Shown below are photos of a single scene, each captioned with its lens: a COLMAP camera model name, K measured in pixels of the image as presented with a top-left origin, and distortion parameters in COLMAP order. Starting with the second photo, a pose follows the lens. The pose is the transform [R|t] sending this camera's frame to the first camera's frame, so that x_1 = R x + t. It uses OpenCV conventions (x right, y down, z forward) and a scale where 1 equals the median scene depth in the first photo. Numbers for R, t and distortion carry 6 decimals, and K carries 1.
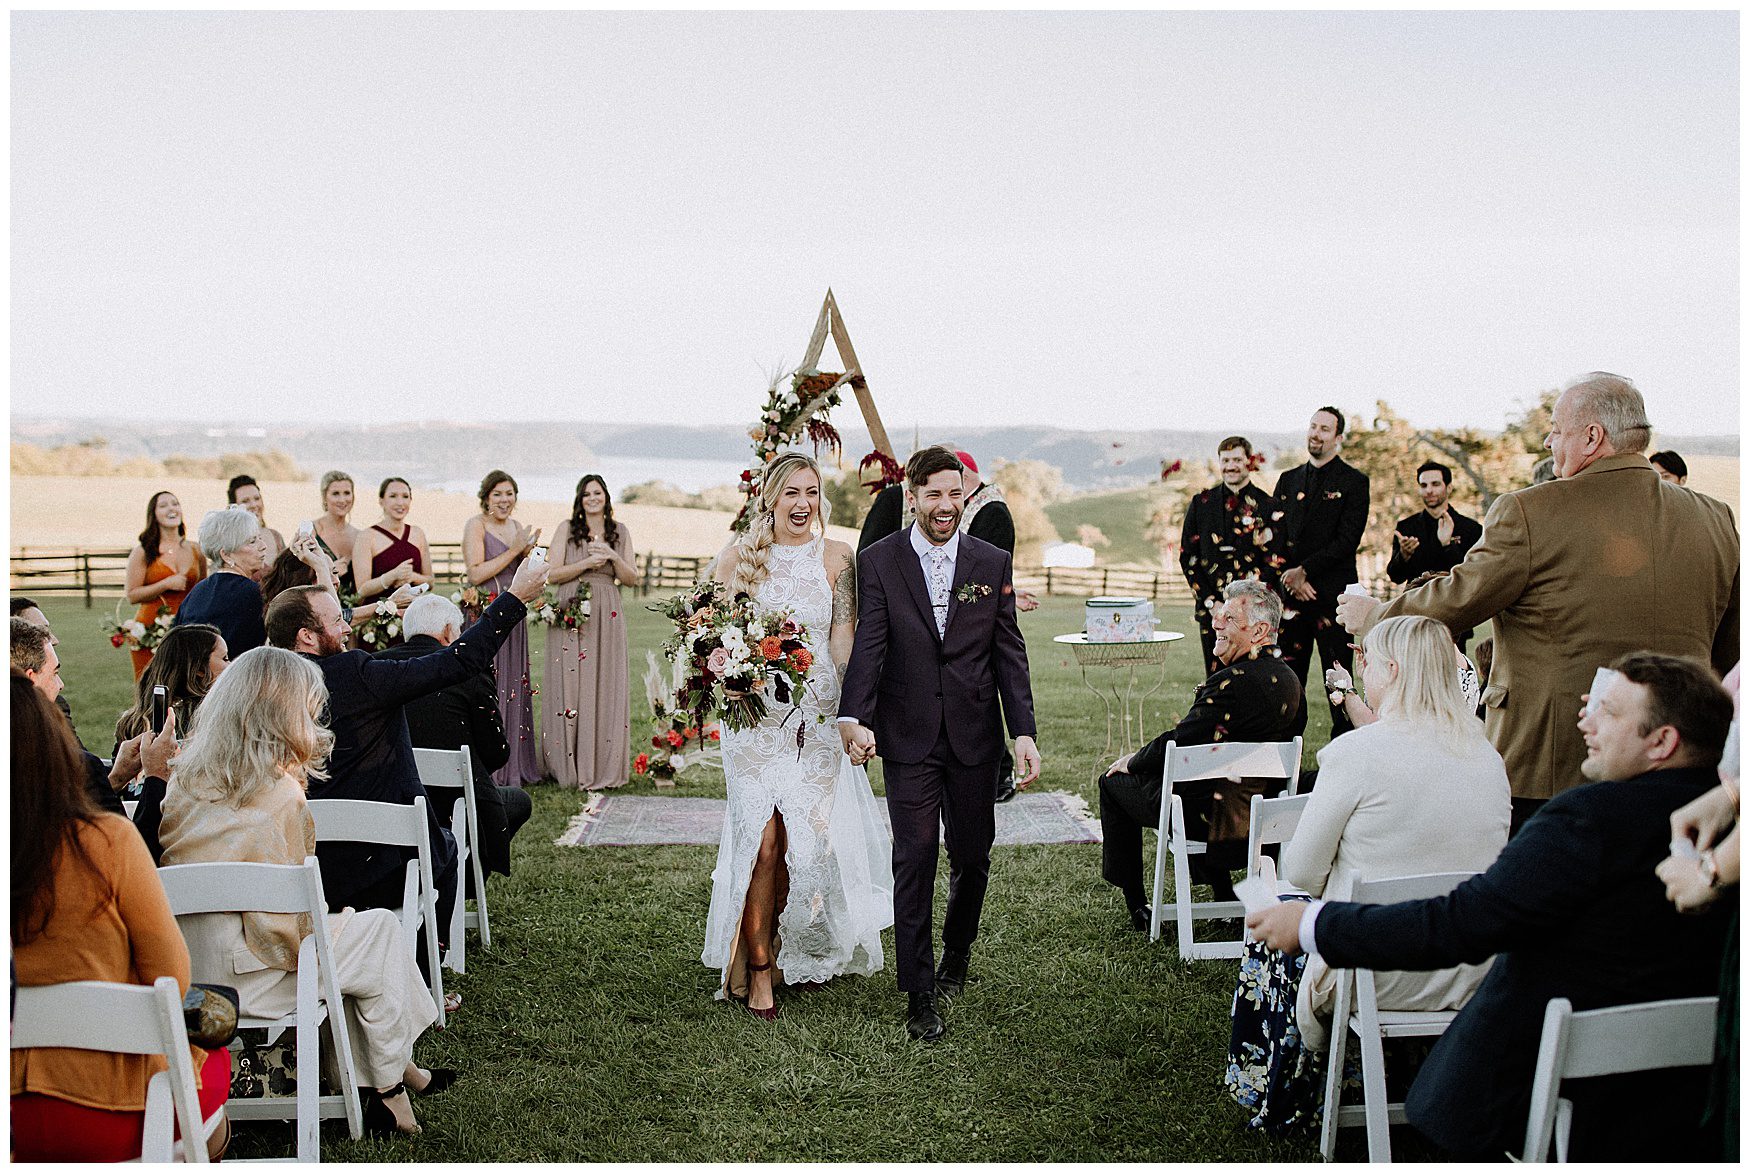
lens RADIAL K [[1835.7, 0, 876.8], [0, 1835.7, 553.6], [0, 0, 1]] dist [-0.001944, -0.019939]
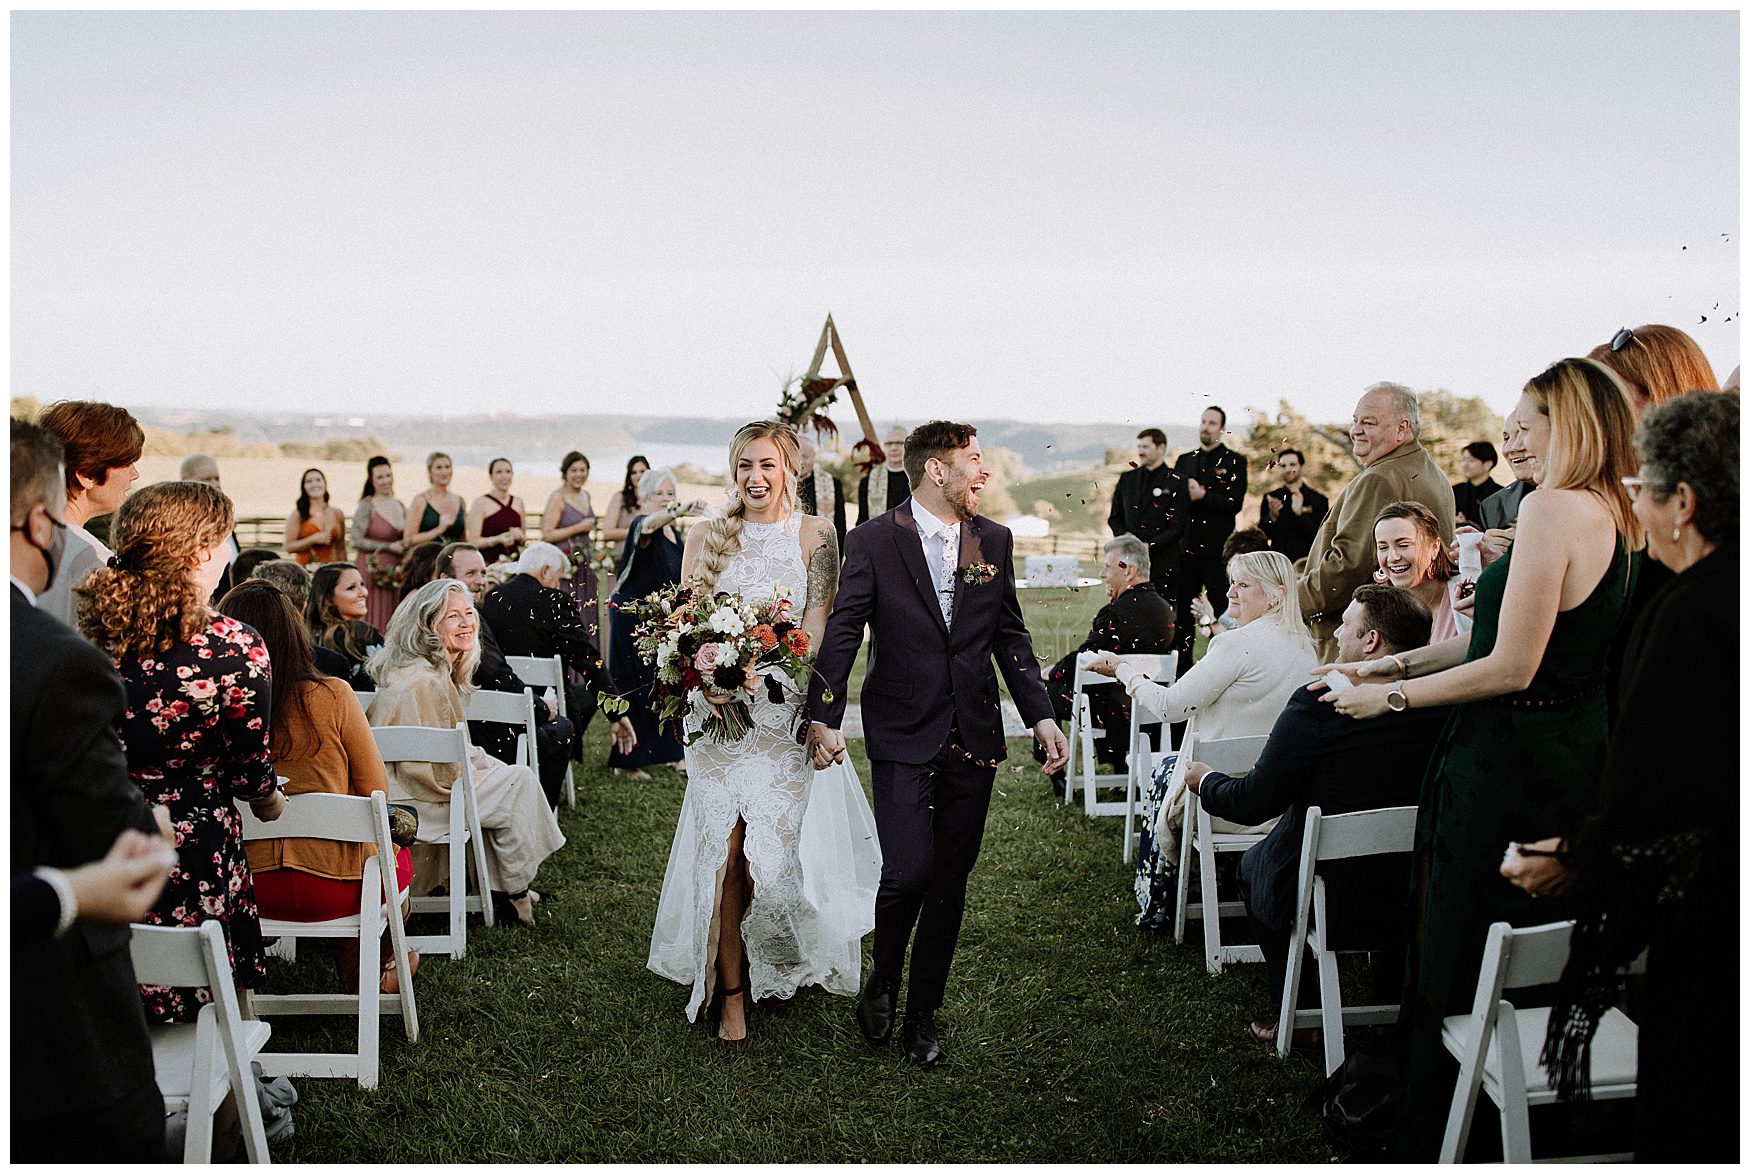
lens RADIAL K [[1752.4, 0, 875.0], [0, 1752.4, 587.0], [0, 0, 1]] dist [-0.007370, -0.015155]
pose [[0.999989, 0.004443, -0.001639, 0.009485], [-0.004398, 0.999633, 0.026726, 0.016185], [0.001757, -0.026718, 0.999641, -0.244804]]
